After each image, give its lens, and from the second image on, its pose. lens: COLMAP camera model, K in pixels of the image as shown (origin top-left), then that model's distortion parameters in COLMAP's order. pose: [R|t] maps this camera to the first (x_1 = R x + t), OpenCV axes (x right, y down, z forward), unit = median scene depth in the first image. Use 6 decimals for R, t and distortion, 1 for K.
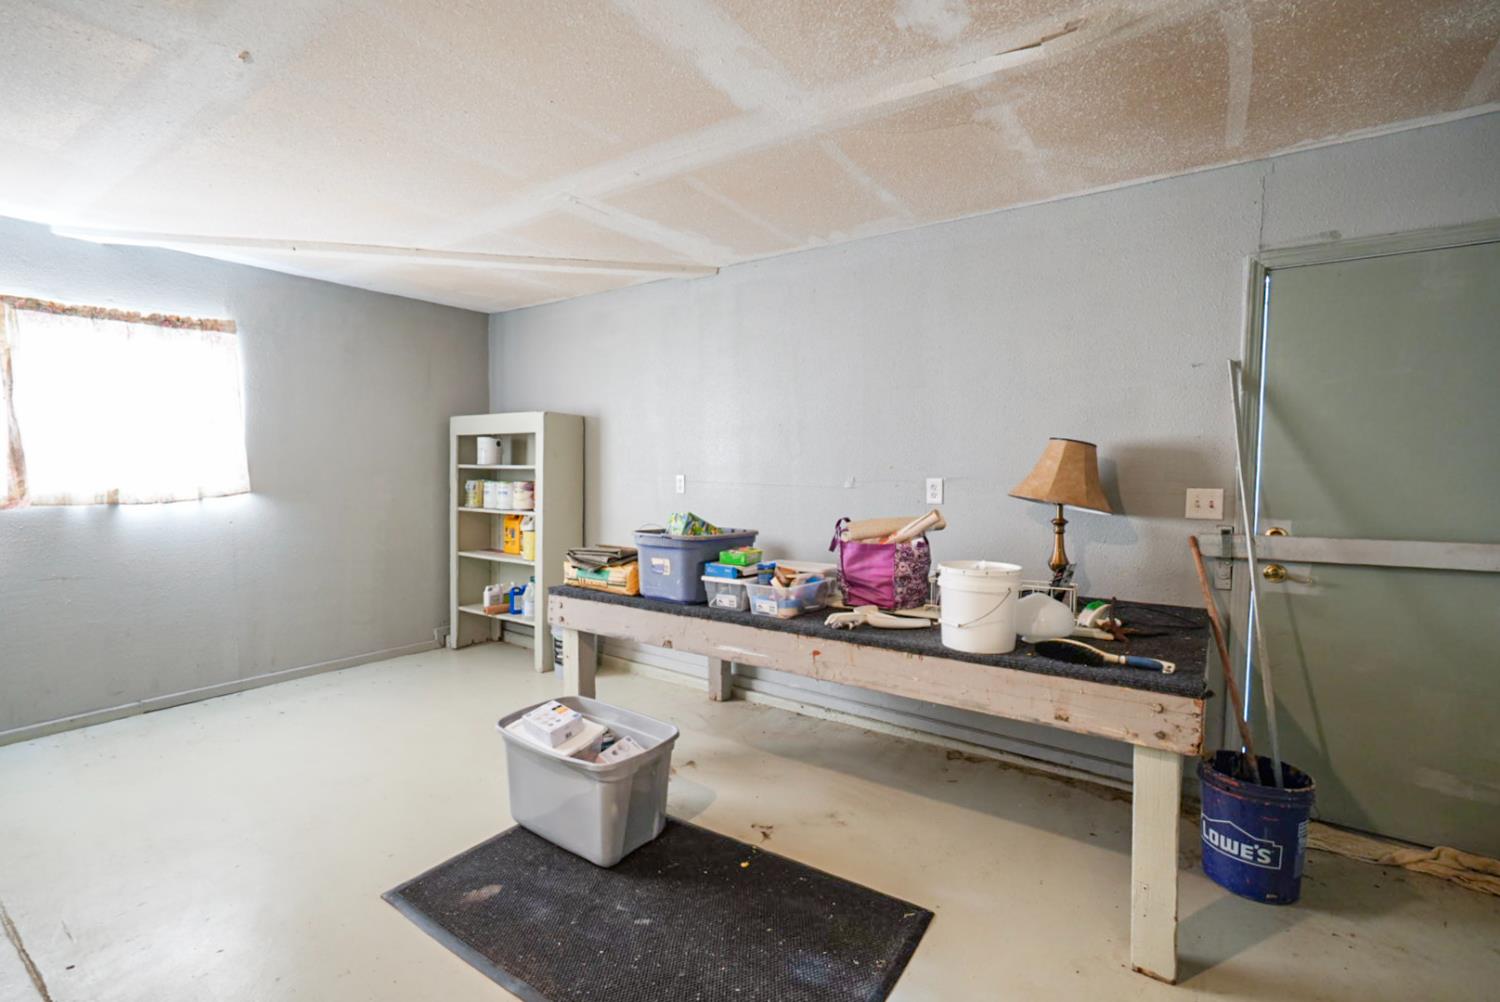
lens RADIAL K [[668.3, 0, 751.2], [0, 668.3, 503.3], [0, 0, 1]] dist [0.003132, 0.000998]
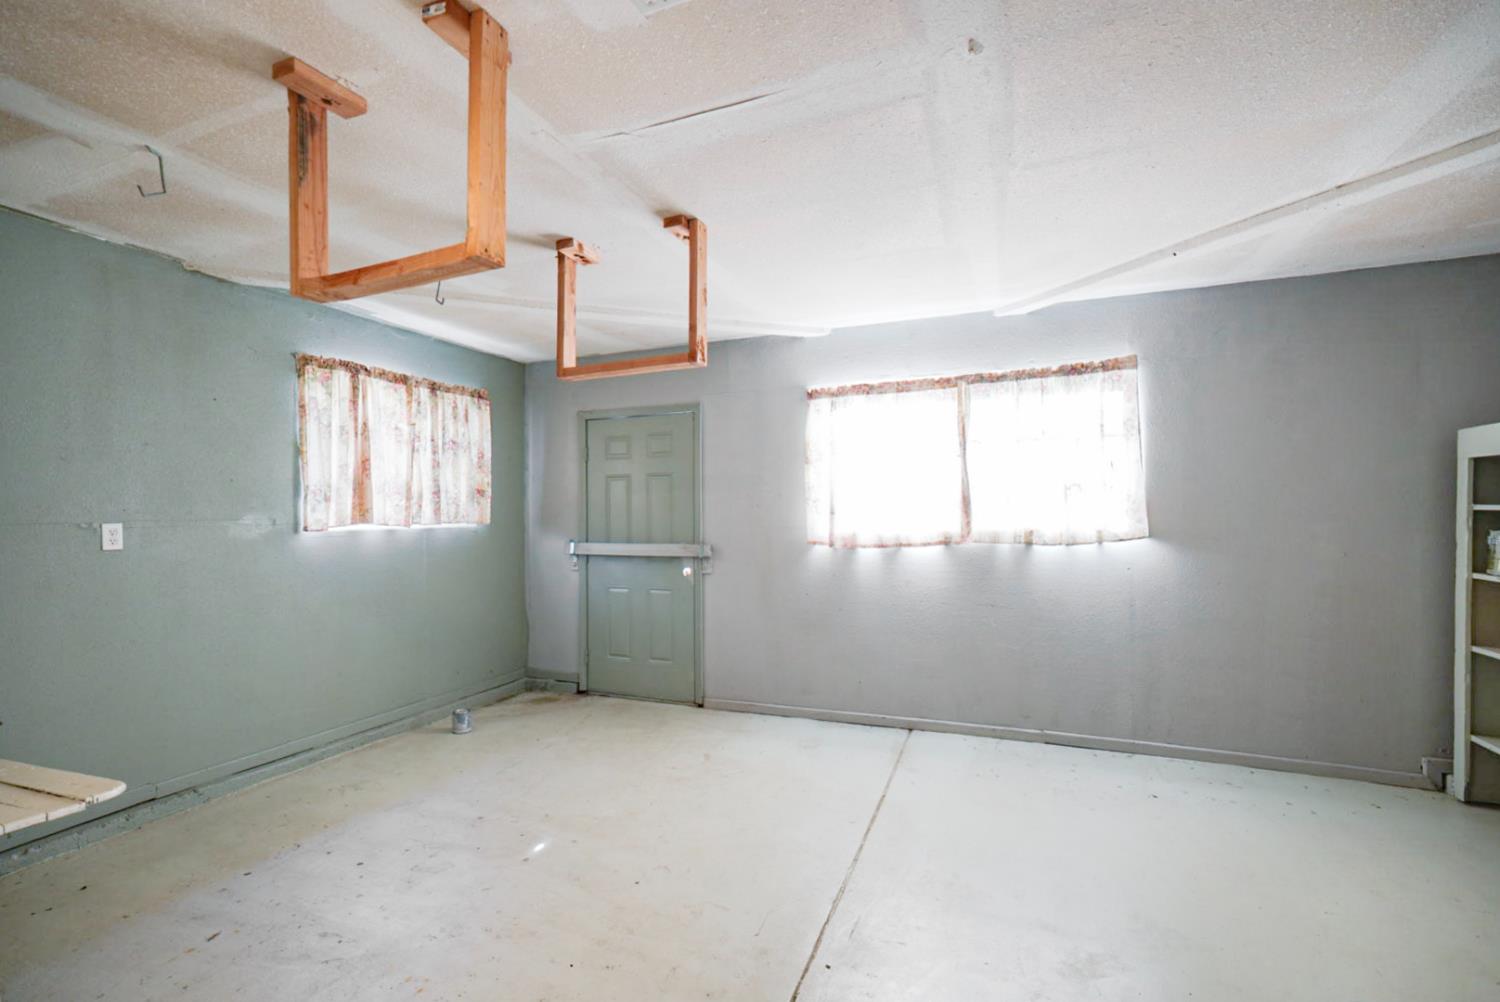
lens RADIAL K [[668.3, 0, 751.2], [0, 668.3, 503.3], [0, 0, 1]] dist [0.003132, 0.000998]
pose [[0.237799, -0.012695, -0.971231, 0.012534], [-0.048502, 0.998512, -0.024927, -0.015089], [0.970103, 0.053034, 0.236829, 0.275248]]
